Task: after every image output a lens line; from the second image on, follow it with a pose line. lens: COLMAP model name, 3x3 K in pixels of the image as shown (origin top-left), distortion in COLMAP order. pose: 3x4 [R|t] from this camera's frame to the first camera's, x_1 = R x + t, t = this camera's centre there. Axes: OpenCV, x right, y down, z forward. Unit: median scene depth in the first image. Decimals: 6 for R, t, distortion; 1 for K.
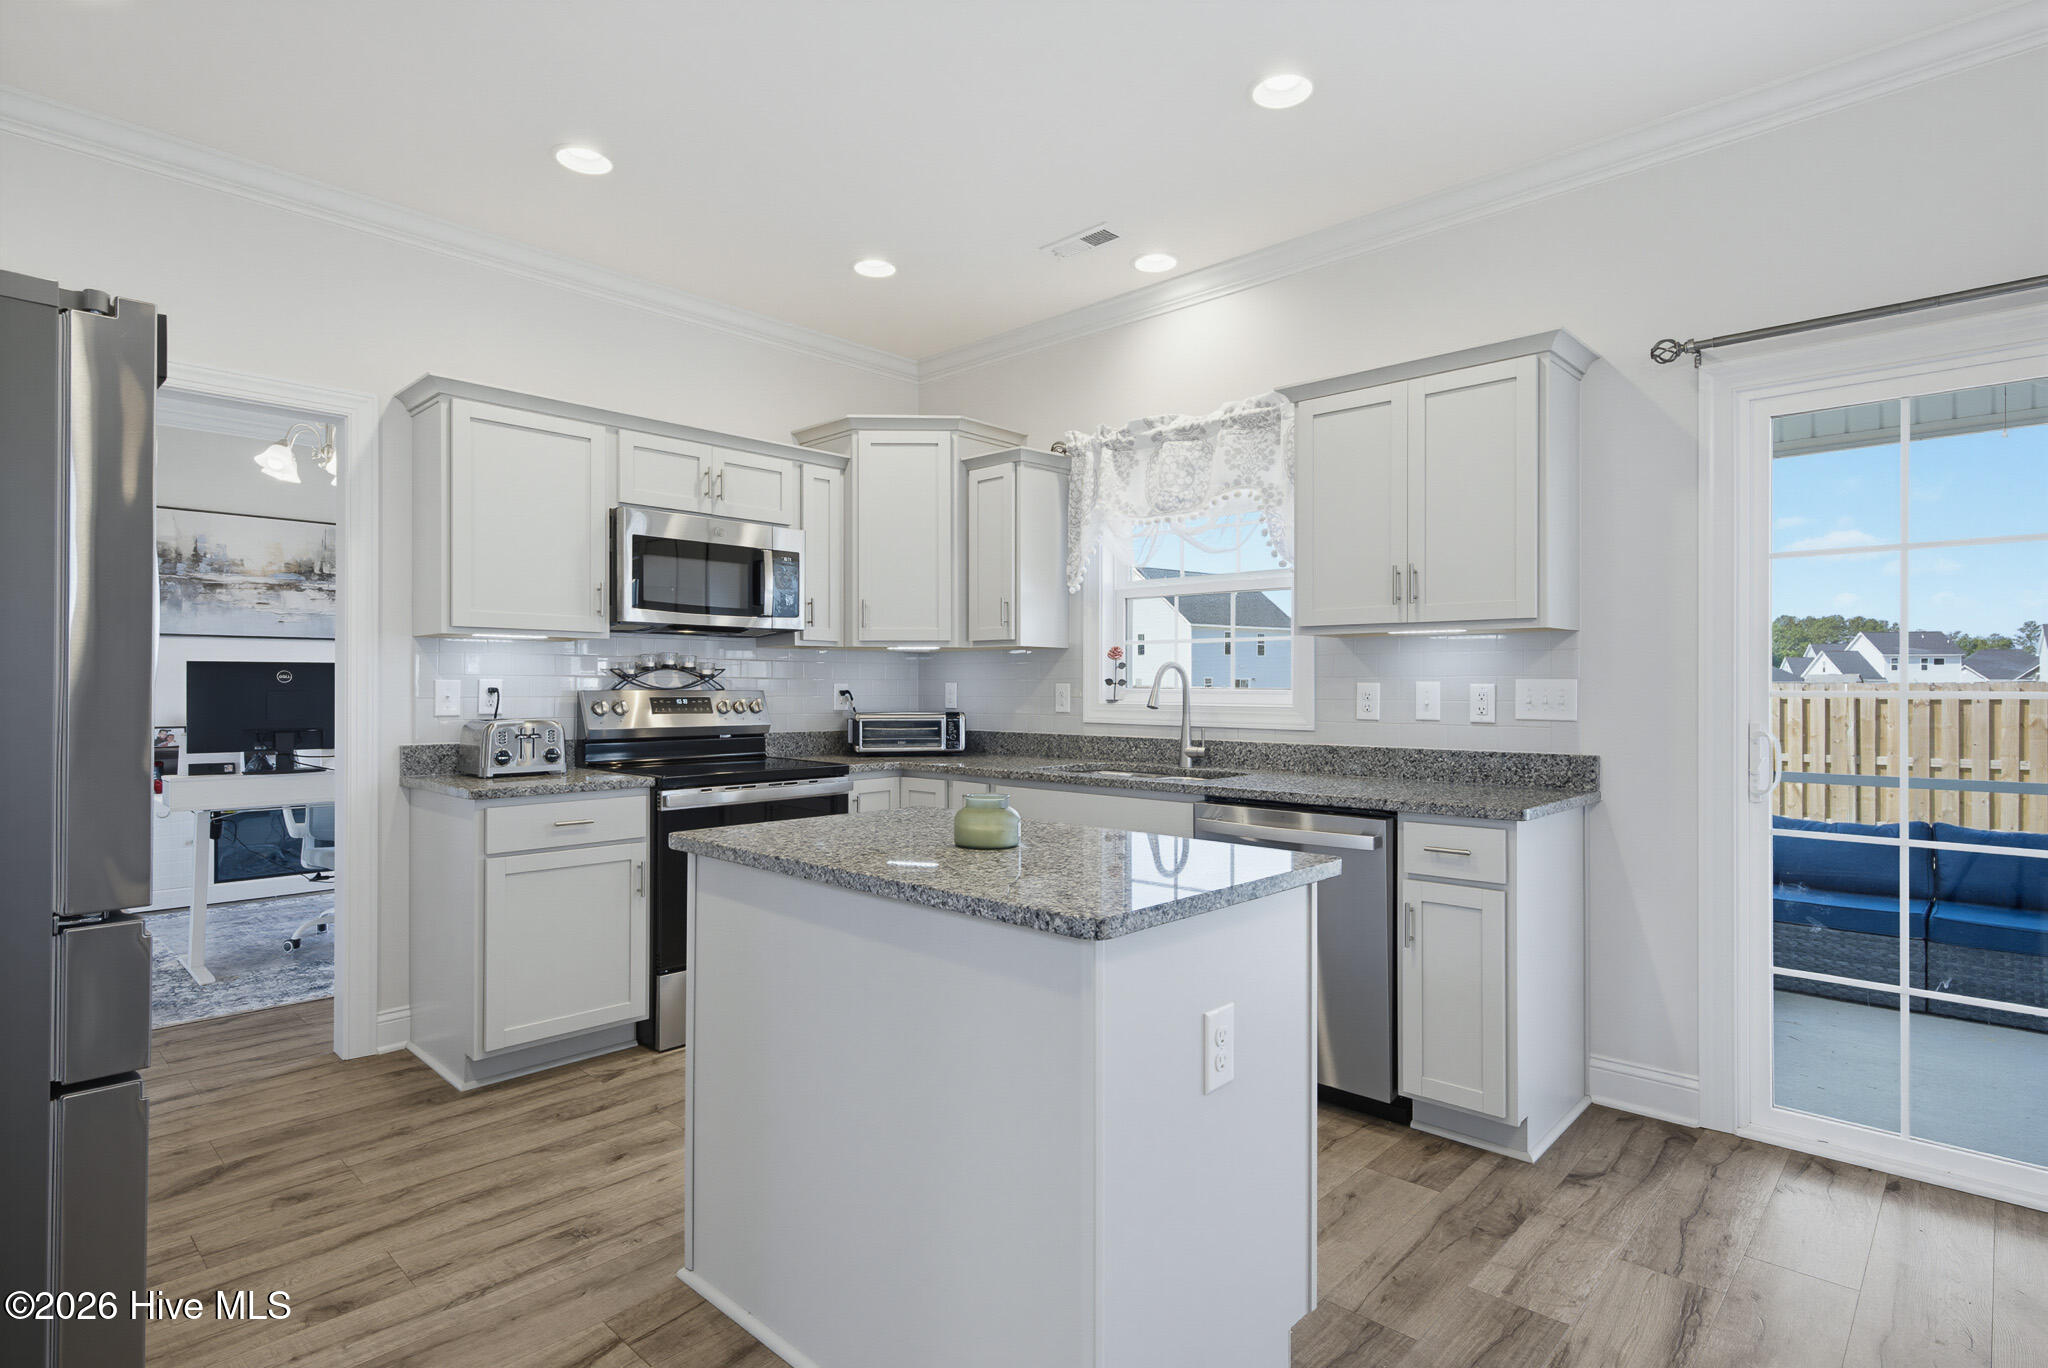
lens RADIAL K [[1036.6, 0, 1031.6], [0, 1036.6, 685.3], [0, 0, 1]] dist [0.004151, 0.002057]
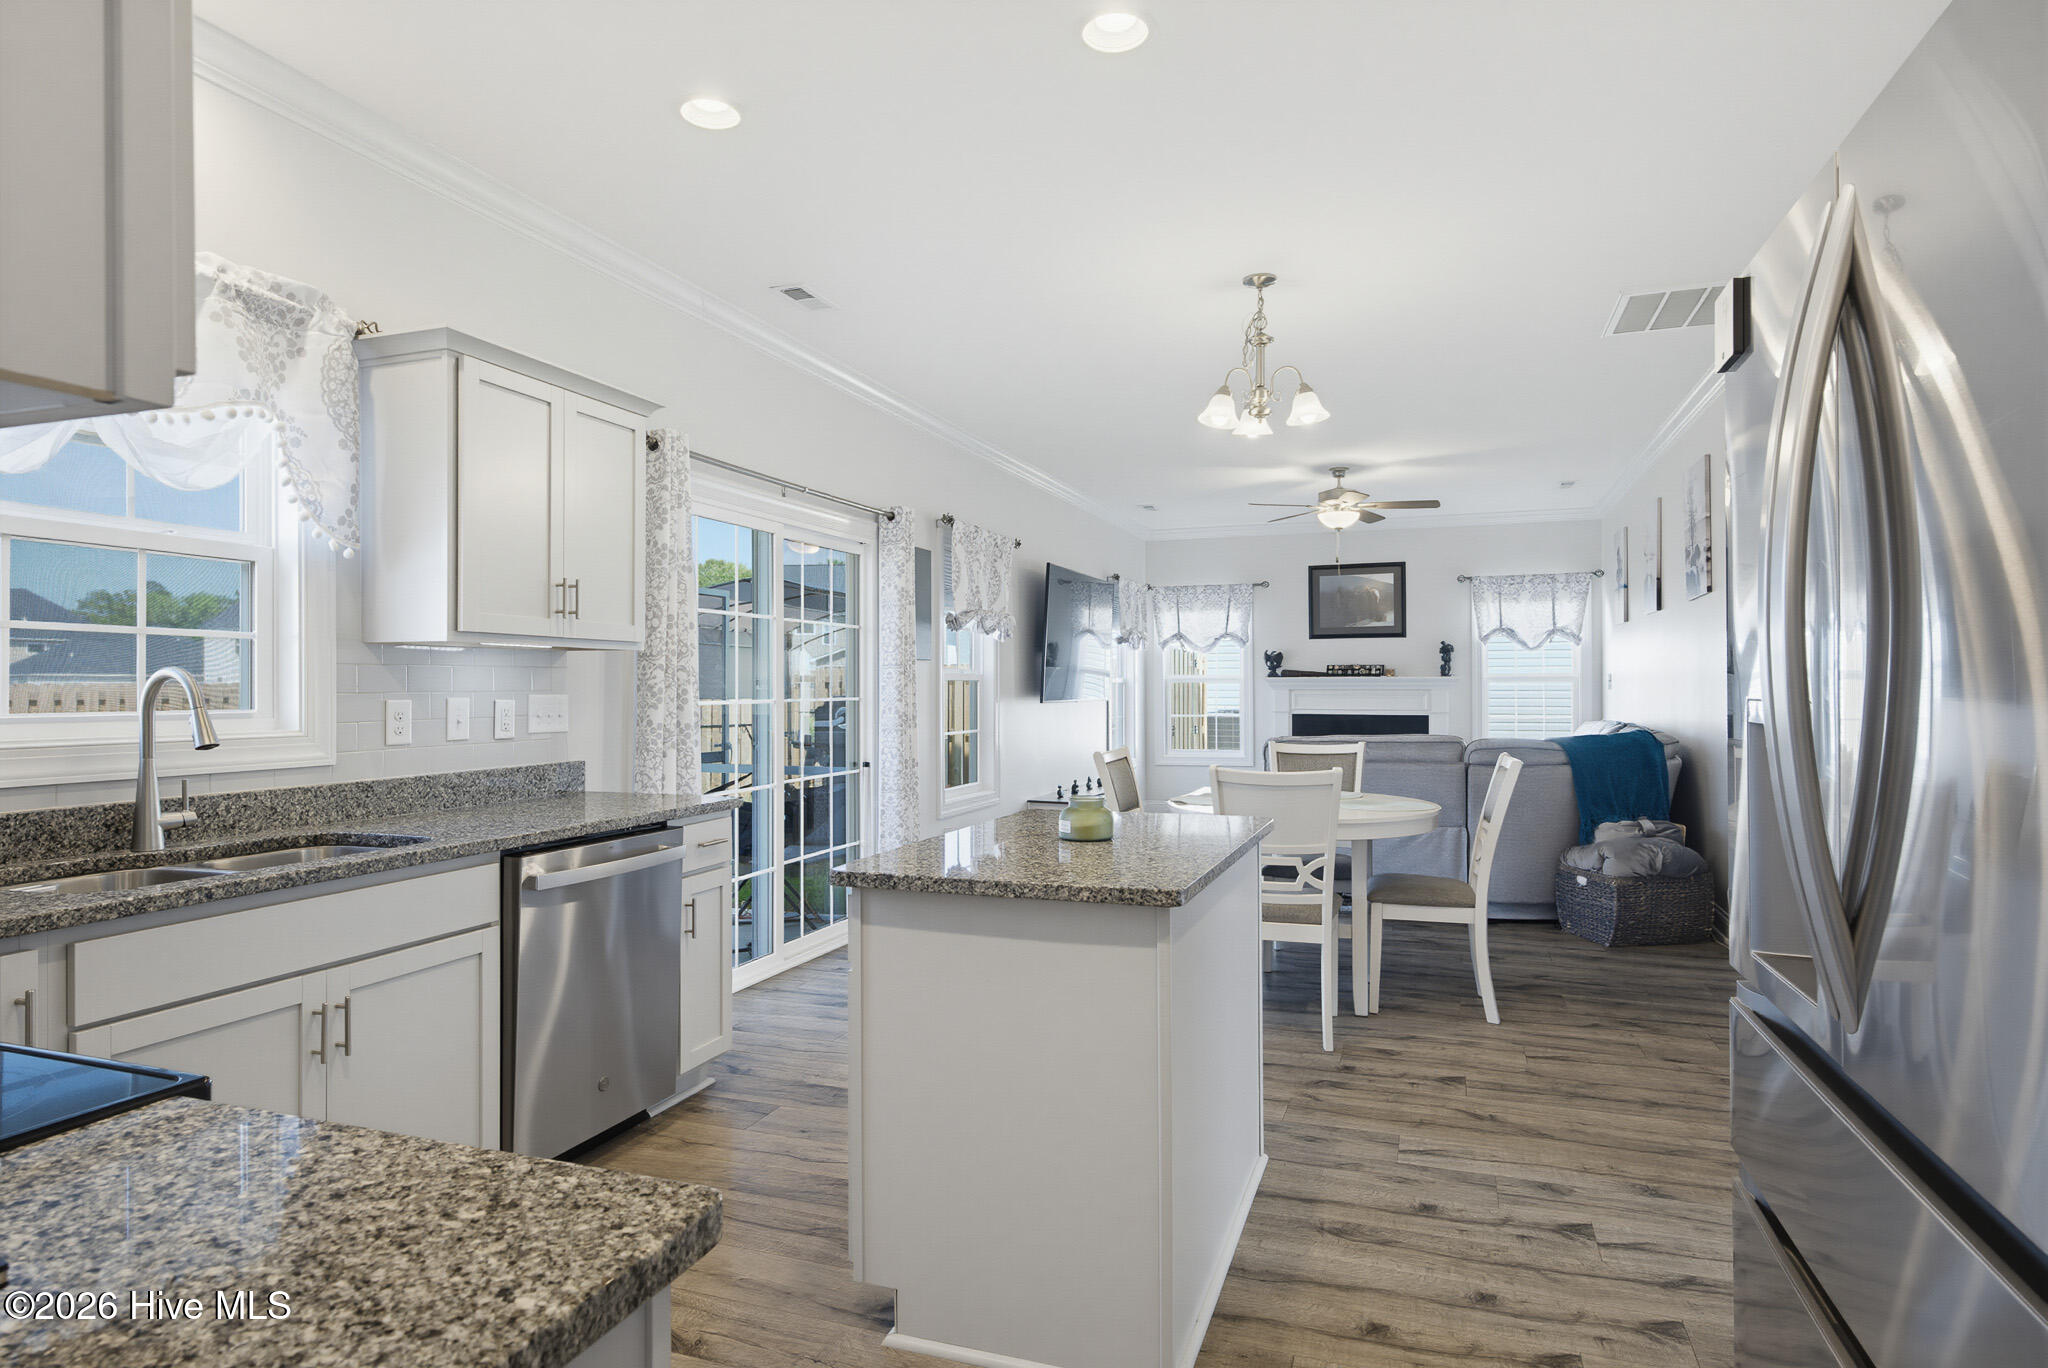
lens RADIAL K [[1124.2, 0, 1031.1], [0, 1124.2, 685.7], [0, 0, 1]] dist [0.000979, 0.000304]
pose [[-0.392629, -0.000122, 0.919697, -0.616143], [0.001062, 0.999999, 0.000586, -0.011996], [-0.919696, 0.001207, -0.392629, 0.796501]]
